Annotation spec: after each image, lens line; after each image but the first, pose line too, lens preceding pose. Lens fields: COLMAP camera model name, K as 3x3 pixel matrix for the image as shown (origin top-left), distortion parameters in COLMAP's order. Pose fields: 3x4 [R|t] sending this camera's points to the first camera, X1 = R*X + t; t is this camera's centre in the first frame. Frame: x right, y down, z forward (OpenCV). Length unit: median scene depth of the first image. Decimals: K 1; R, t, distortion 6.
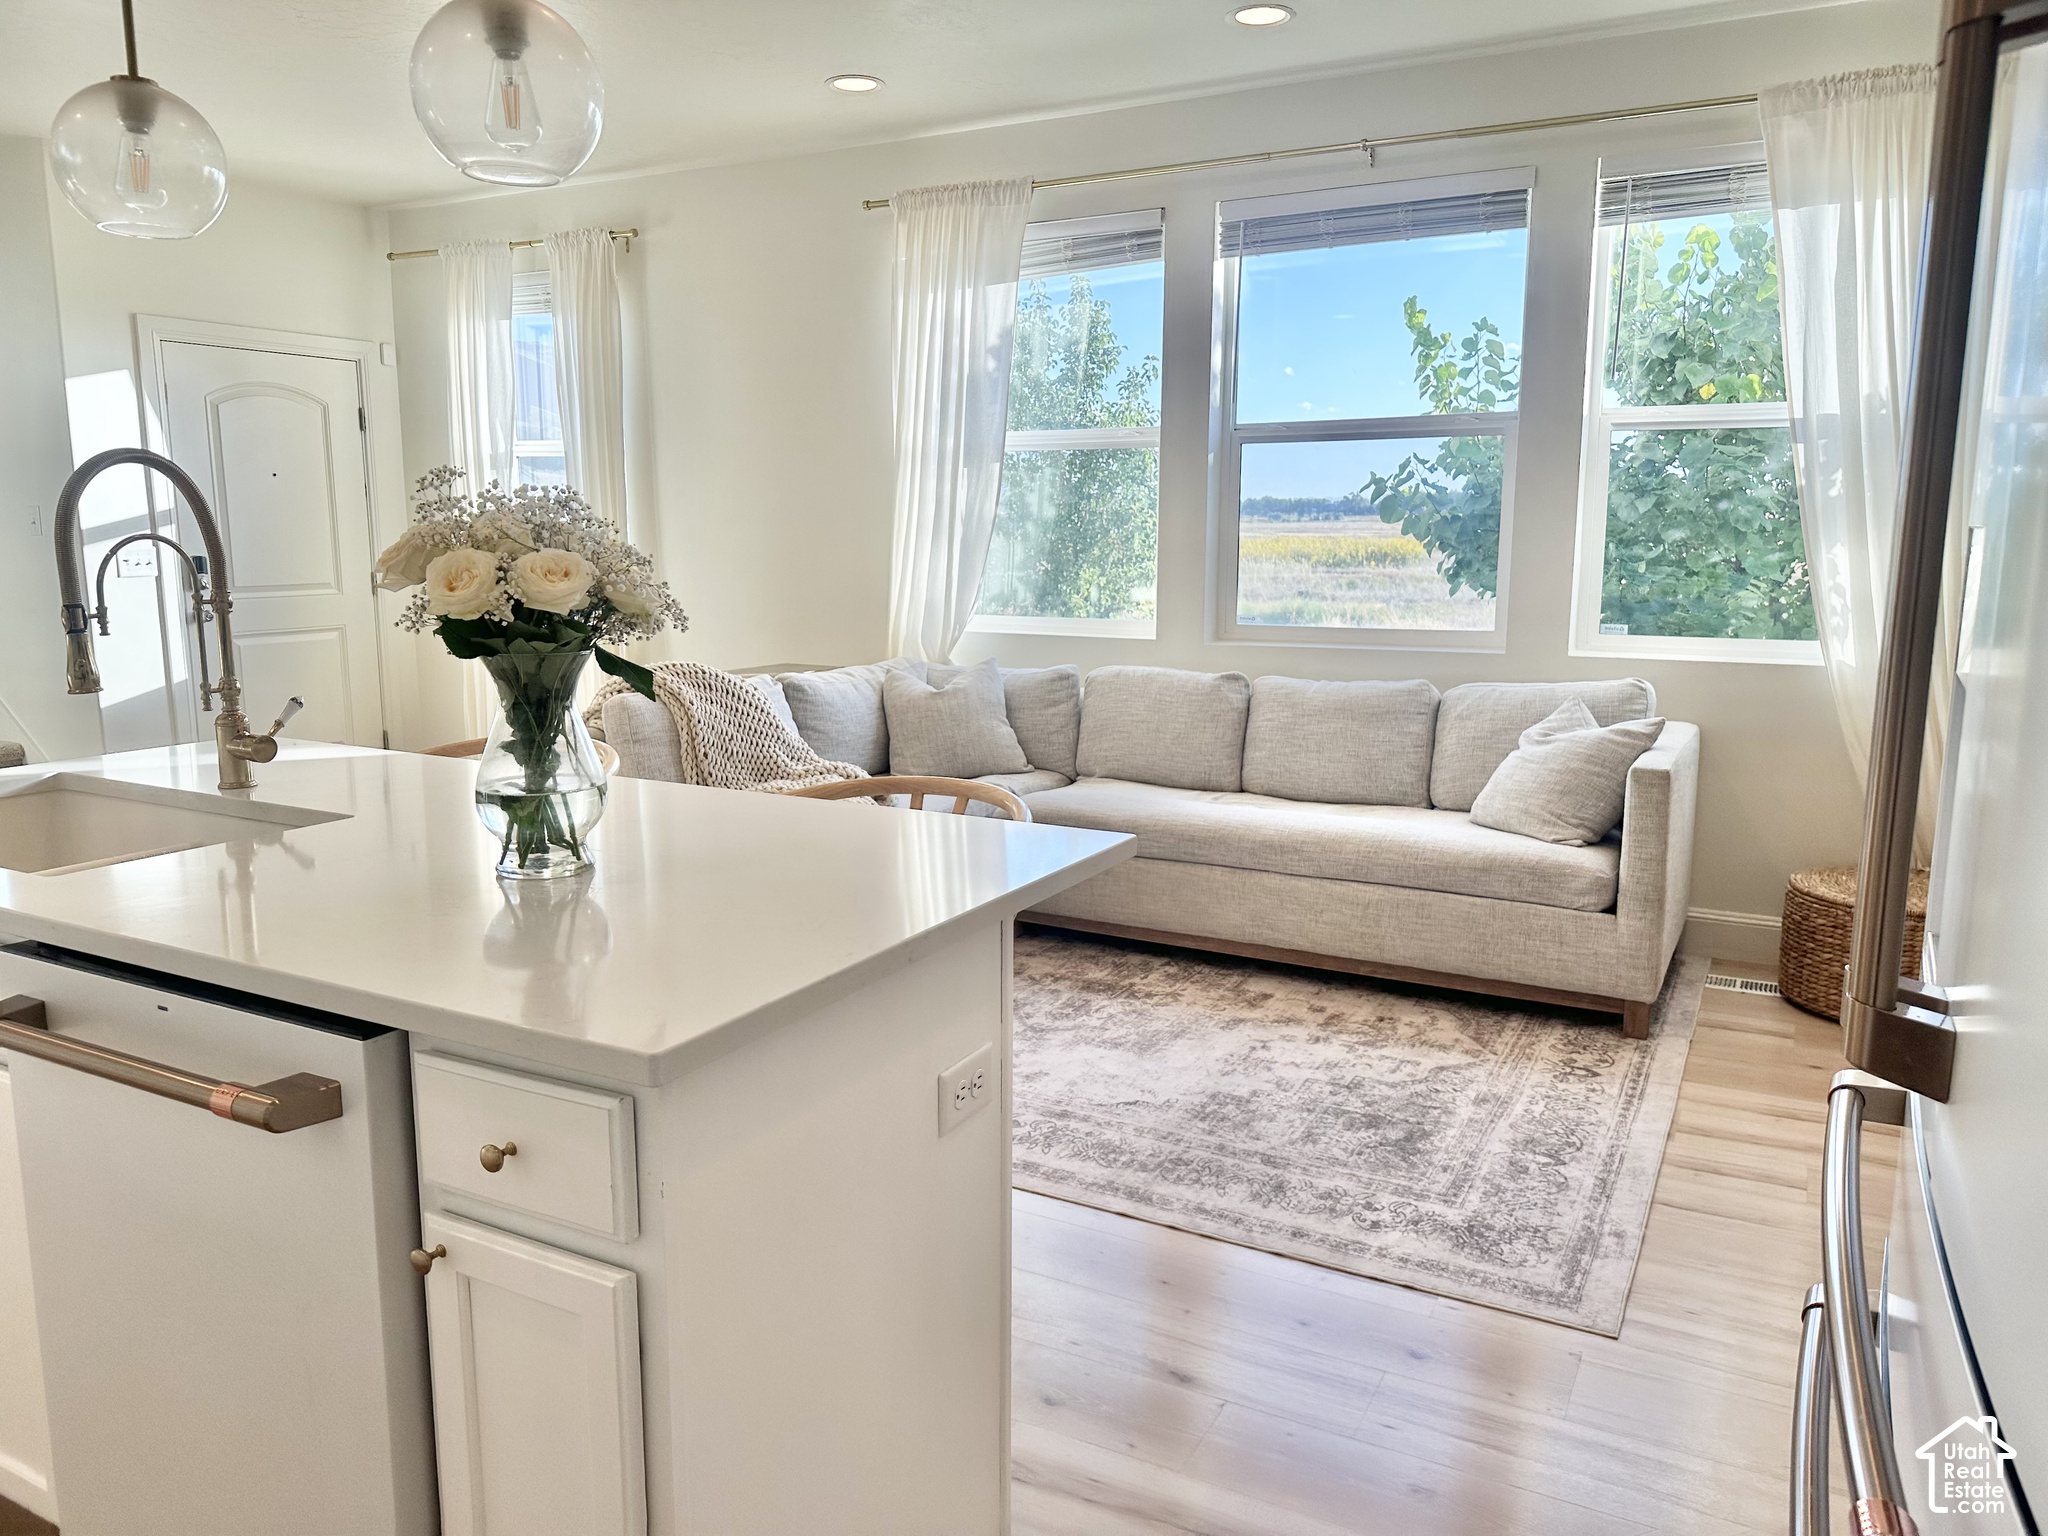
lens RADIAL K [[1444.2, 0, 1024.0], [0, 1444.2, 768.0], [0, 0, 1]] dist [0.069229, -0.102010]
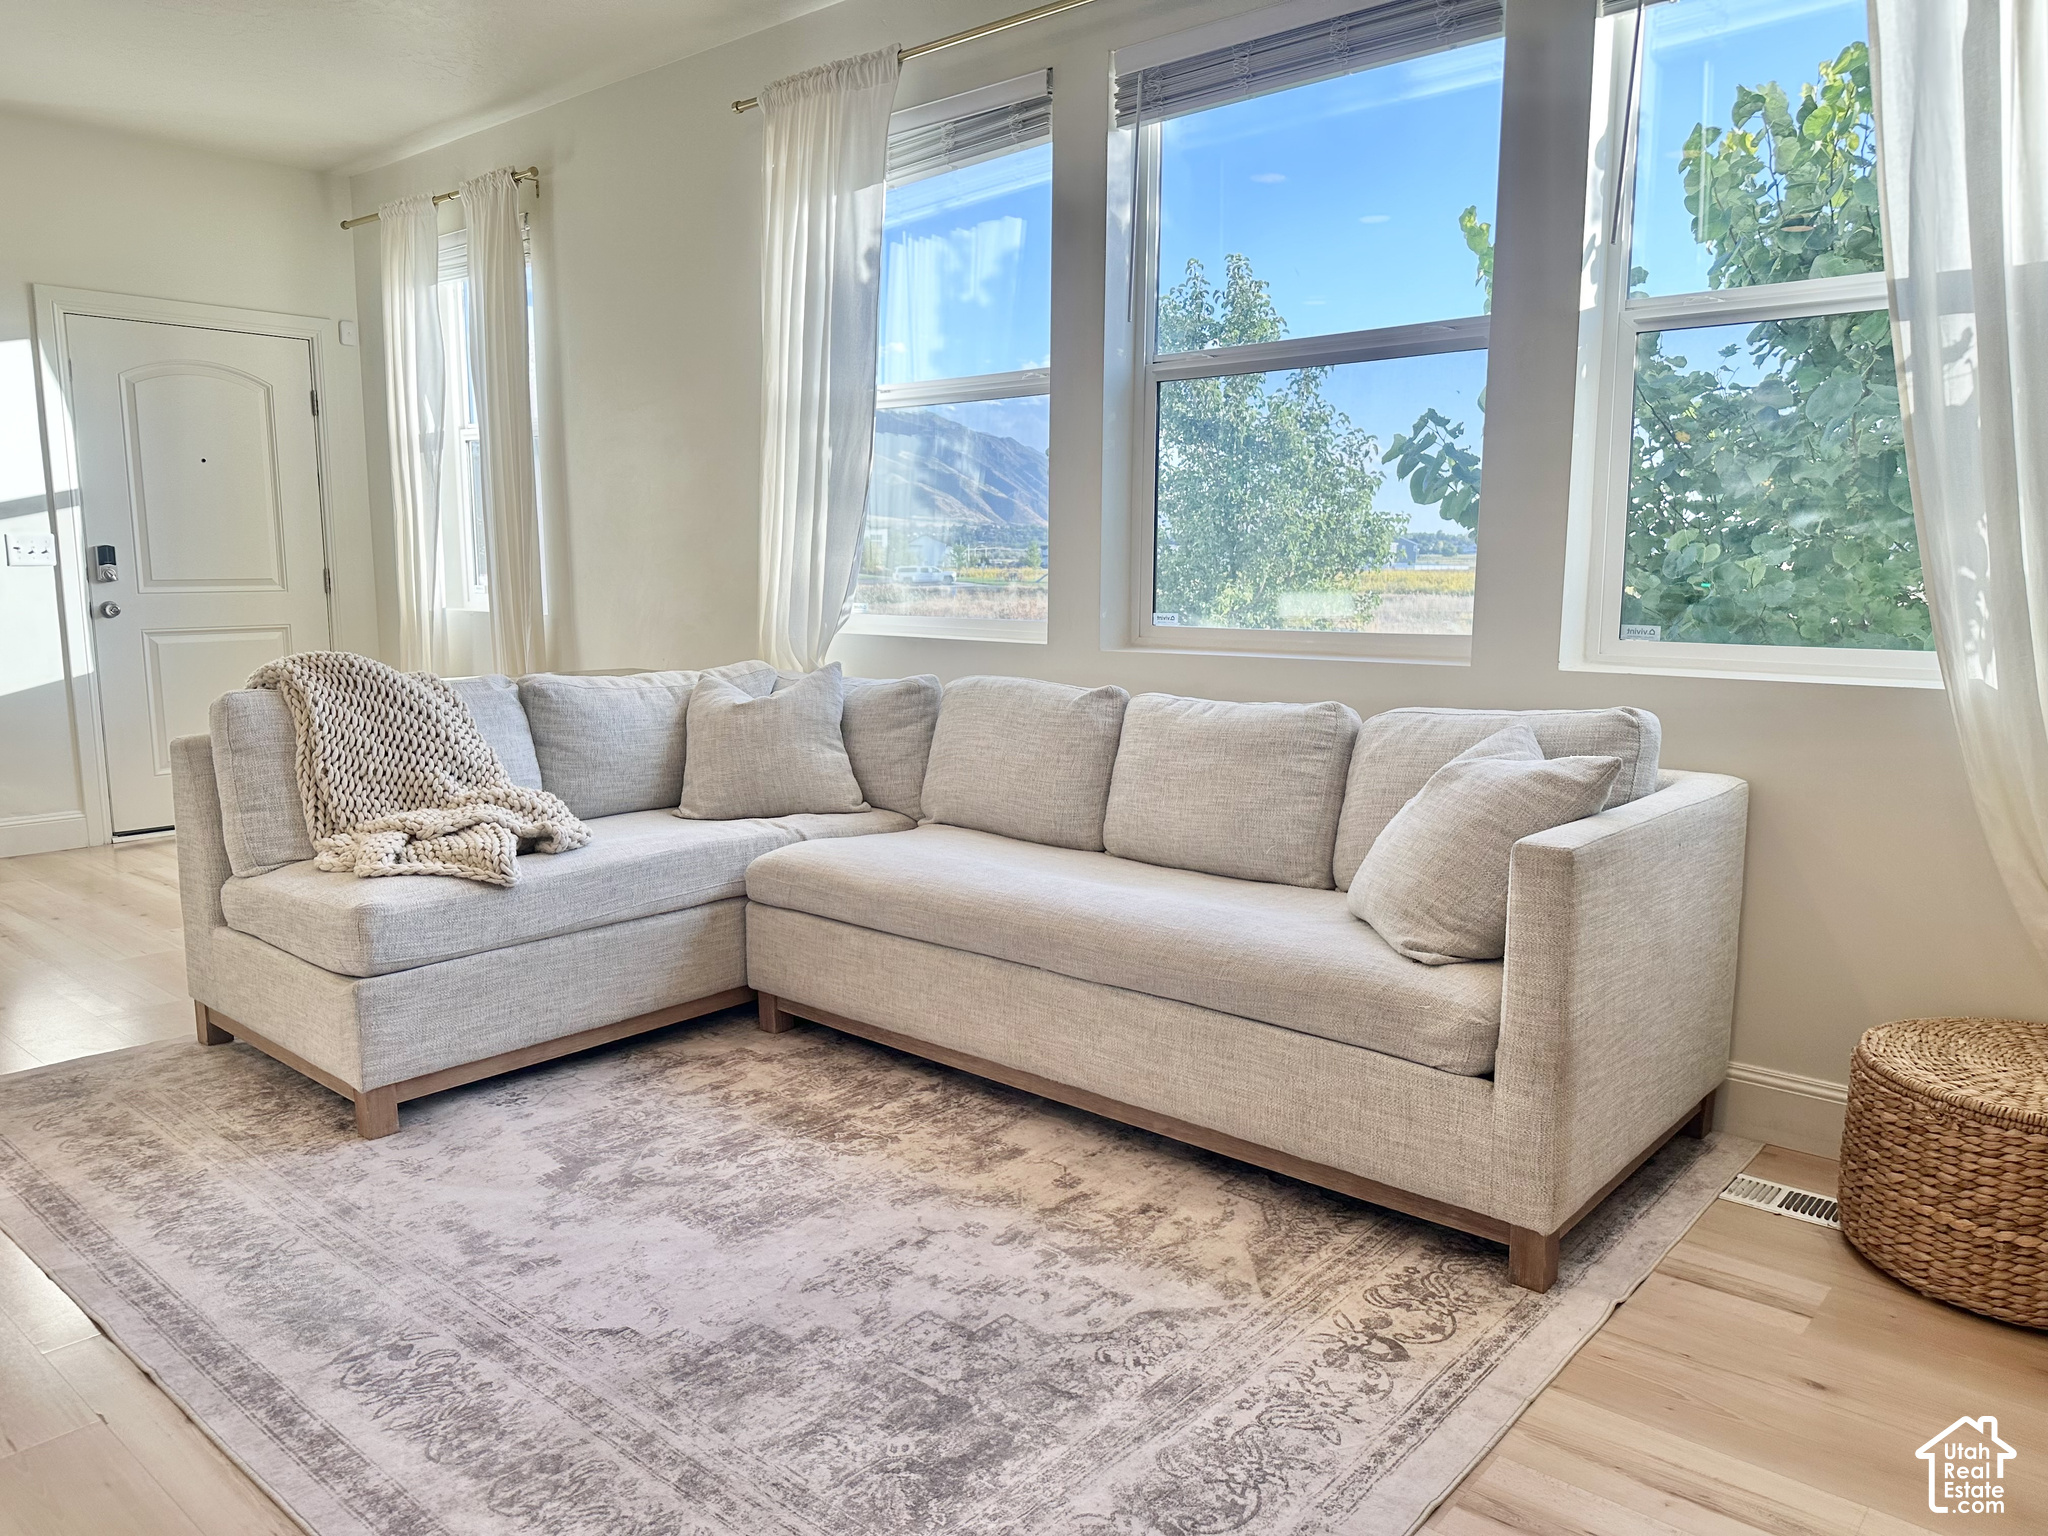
lens RADIAL K [[1449.2, 0, 1018.9], [0, 1449.2, 778.1], [0, 0, 1]] dist [0.025945, -0.005115]
pose [[0.975148, 0.033920, -0.218945, 0.302396], [-0.037773, 0.999196, -0.013434, -0.009545], [0.218313, 0.021370, 0.975645, 0.318272]]
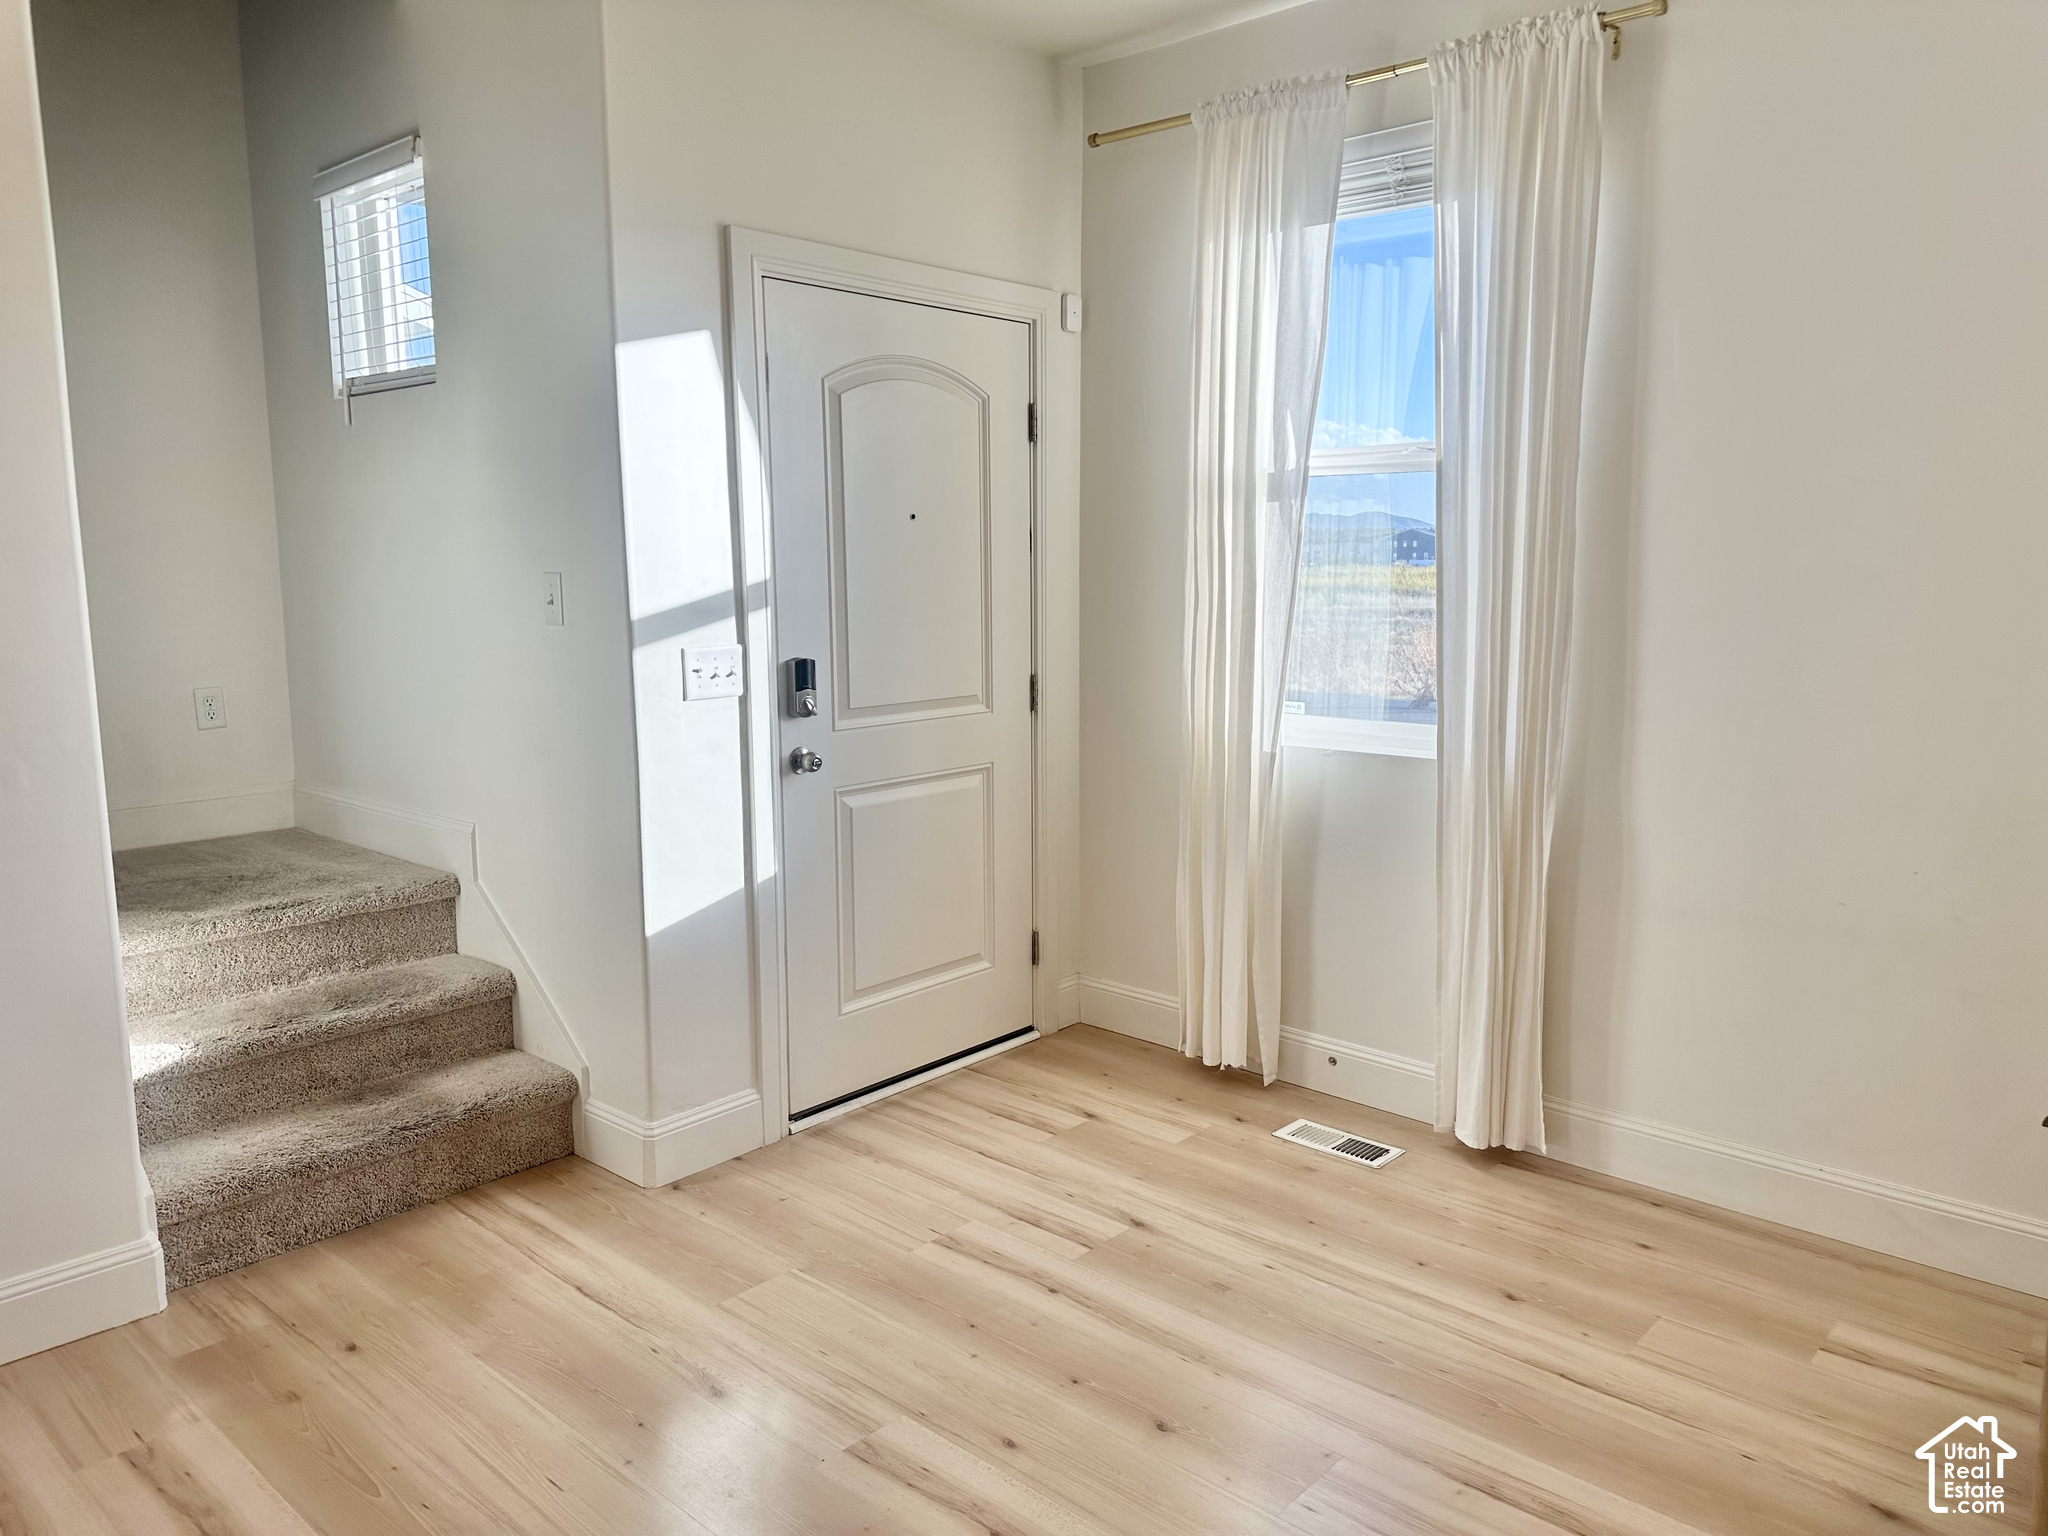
lens RADIAL K [[1427.5, 0, 1003.2], [0, 1427.5, 744.2], [0, 0, 1]] dist [0.140314, -0.098011]
pose [[0.970947, 0.027347, -0.237728, -0.507908], [-0.035086, 0.998981, -0.028382, -0.141113], [0.236709, 0.035898, 0.970917, 0.677822]]
